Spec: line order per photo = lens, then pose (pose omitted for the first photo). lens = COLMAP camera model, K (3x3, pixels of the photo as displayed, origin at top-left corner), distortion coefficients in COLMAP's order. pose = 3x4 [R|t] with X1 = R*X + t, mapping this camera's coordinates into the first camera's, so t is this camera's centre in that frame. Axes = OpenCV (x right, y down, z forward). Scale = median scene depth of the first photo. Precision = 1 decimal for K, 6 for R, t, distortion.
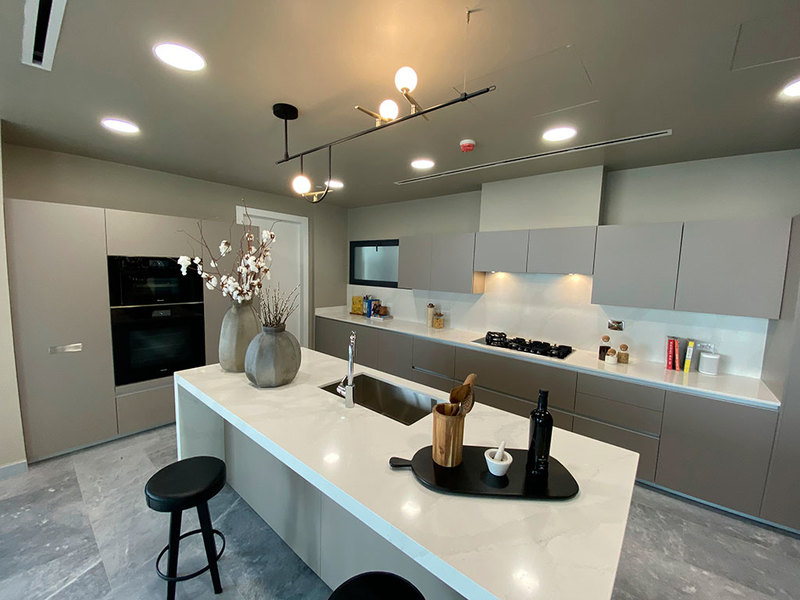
lens RADIAL K [[320.5, 0, 403.9], [0, 320.5, 299.2], [0, 0, 1]] dist [-0.017989, -0.002774]
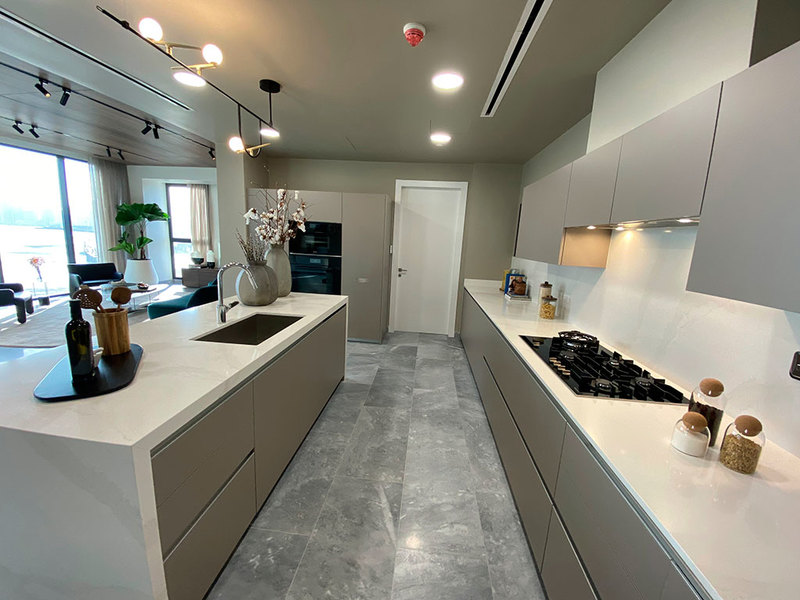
lens RADIAL K [[320.5, 0, 398.5], [0, 320.5, 307.1], [0, 0, 1]] dist [-0.017989, -0.002774]
pose [[0.551804, 0.164524, -0.817585, 0.653305], [-0.114100, 0.986023, 0.121411, 0.029804], [0.826132, 0.026292, 0.562863, 0.465432]]
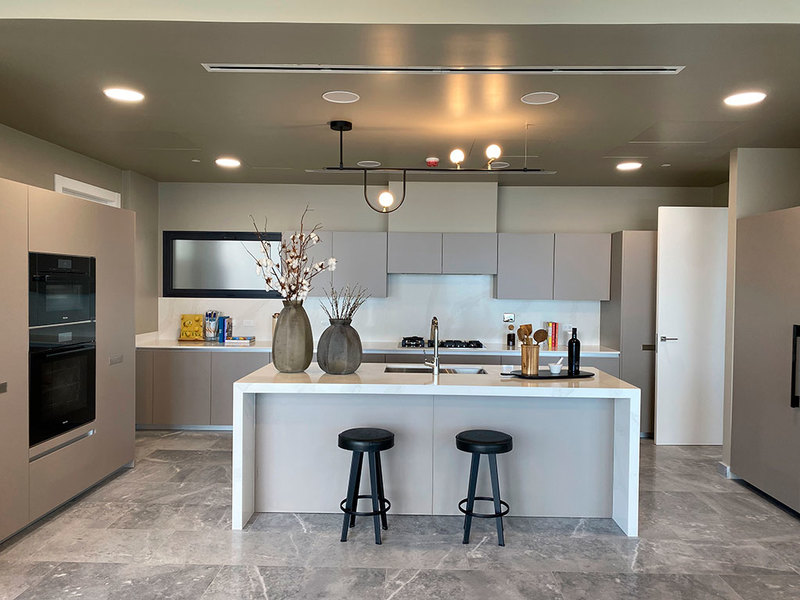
lens RADIAL K [[604.9, 0, 403.3], [0, 604.9, 298.0], [0, 0, 1]] dist [-0.002479, -0.003340]
pose [[0.788208, -0.037596, 0.614259, -0.933783], [0.074467, 0.996625, -0.034556, 0.057072], [-0.610887, 0.072980, 0.788347, -0.448026]]
